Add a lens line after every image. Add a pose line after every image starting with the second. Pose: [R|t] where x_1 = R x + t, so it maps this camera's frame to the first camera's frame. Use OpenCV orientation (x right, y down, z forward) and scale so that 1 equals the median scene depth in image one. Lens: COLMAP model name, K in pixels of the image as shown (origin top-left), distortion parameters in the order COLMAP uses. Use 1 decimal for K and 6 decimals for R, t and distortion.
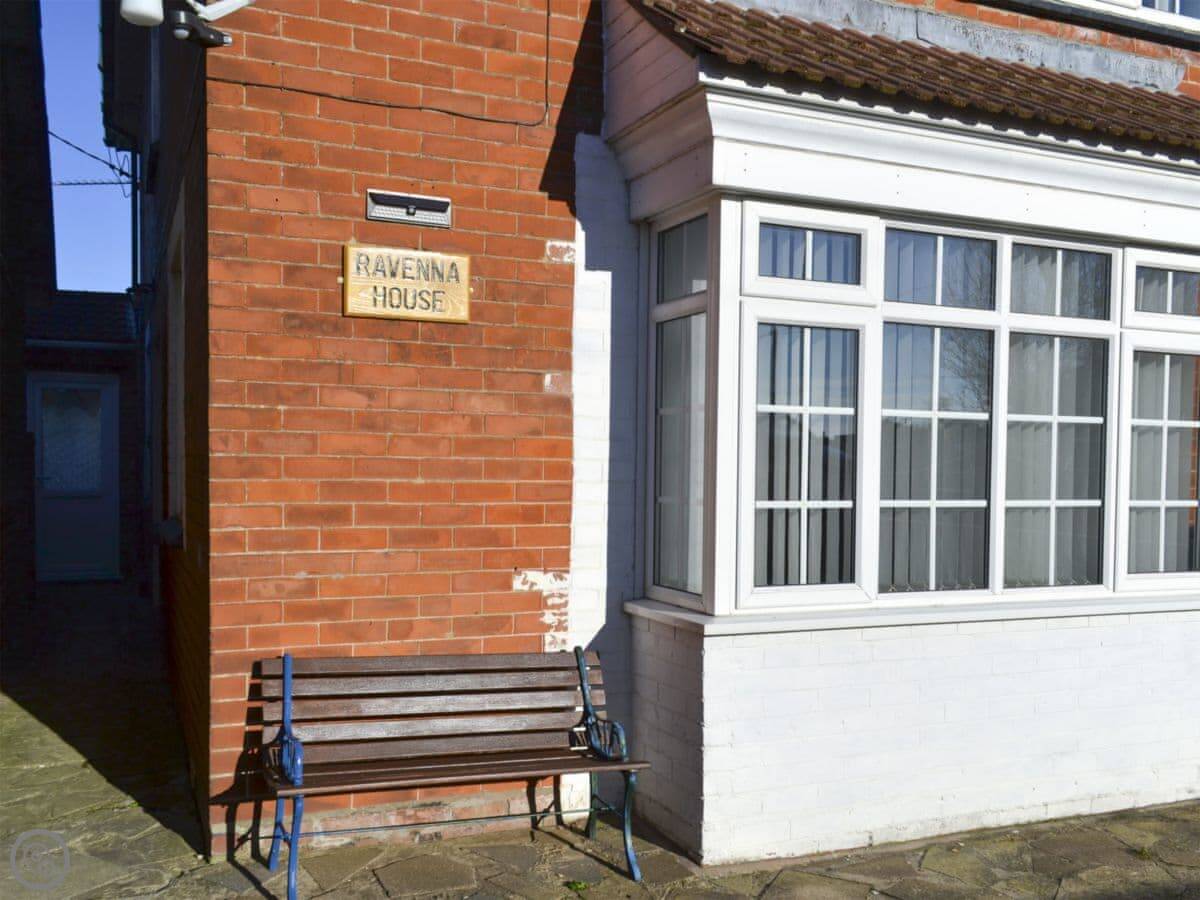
lens RADIAL K [[994.1, 0, 601.5], [0, 994.1, 464.6], [0, 0, 1]] dist [0.002920, 0.001813]
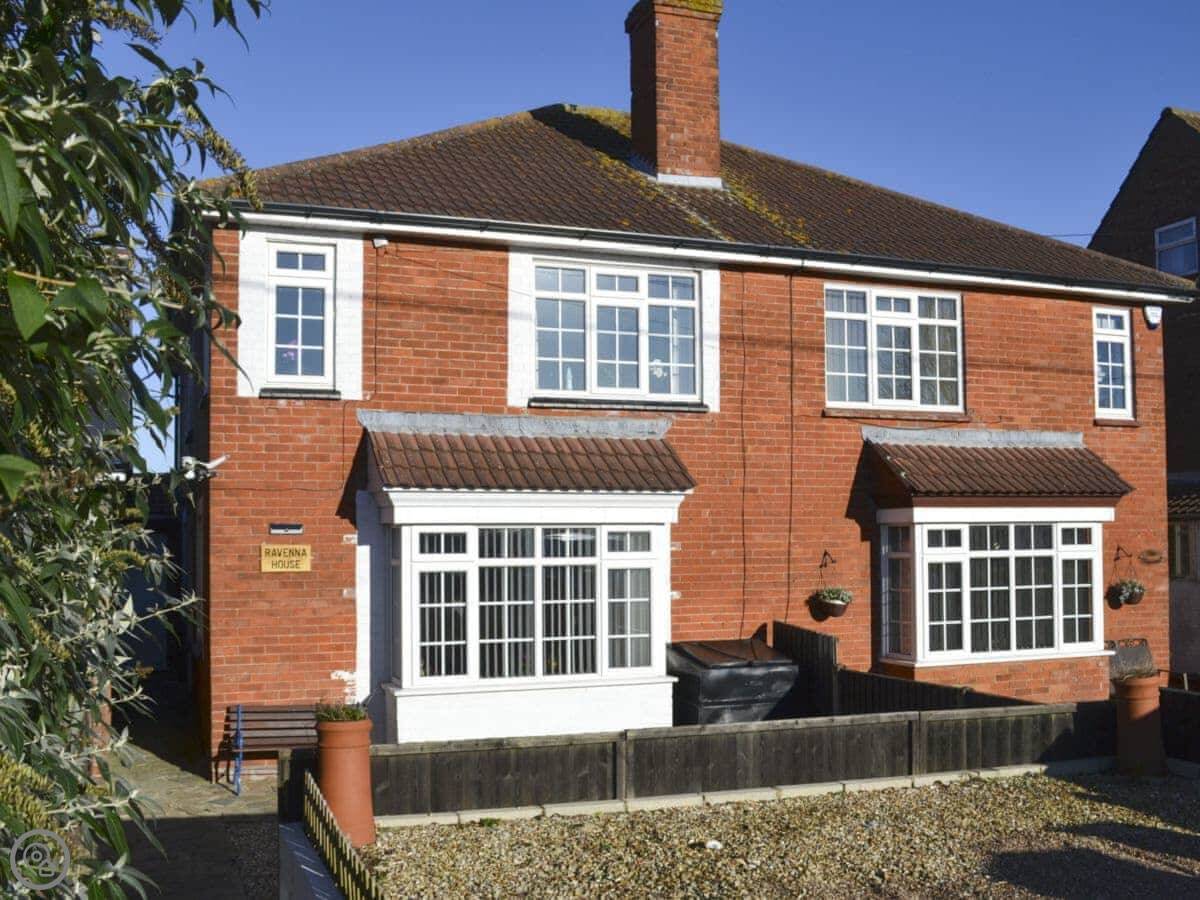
lens RADIAL K [[1104.3, 0, 600.0], [0, 1104.3, 450.0], [0, 0, 1]] dist [-0.059881, -0.002042]
pose [[0.998392, -0.025201, -0.050776, 0.760279], [0.021080, 0.996561, -0.080131, -0.215362], [0.052621, 0.078932, 0.995490, -1.787010]]
